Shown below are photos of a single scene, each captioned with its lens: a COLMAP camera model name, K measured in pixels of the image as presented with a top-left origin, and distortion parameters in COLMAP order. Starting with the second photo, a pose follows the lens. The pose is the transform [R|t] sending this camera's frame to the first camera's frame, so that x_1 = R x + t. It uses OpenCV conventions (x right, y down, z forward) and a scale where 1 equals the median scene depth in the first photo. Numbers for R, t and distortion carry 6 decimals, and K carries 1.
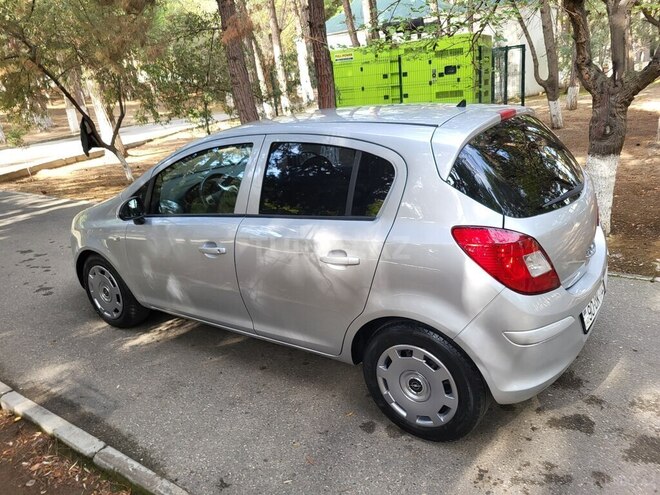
lens RADIAL K [[501.8, 0, 341.4], [0, 501.8, 259.2], [0, 0, 1]] dist [0.090116, -0.076022]
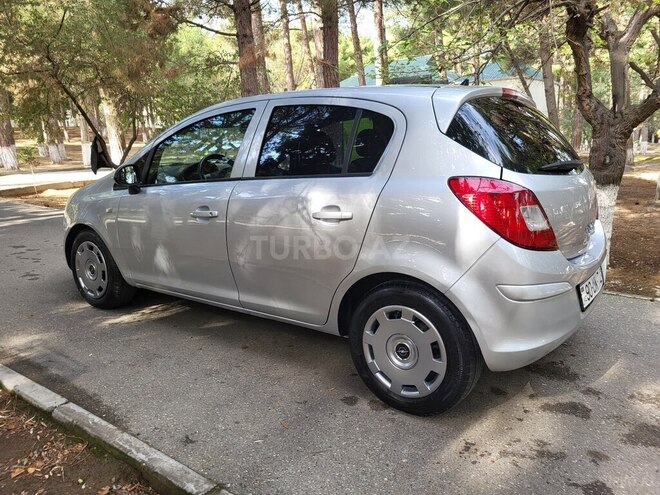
lens RADIAL K [[501.8, 0, 341.4], [0, 501.8, 259.2], [0, 0, 1]] dist [0.090116, -0.076022]
pose [[0.997345, 0.072773, -0.002531, 0.020097], [-0.072531, 0.989736, -0.123130, 0.184896], [-0.006455, 0.122987, 0.992387, 0.038514]]
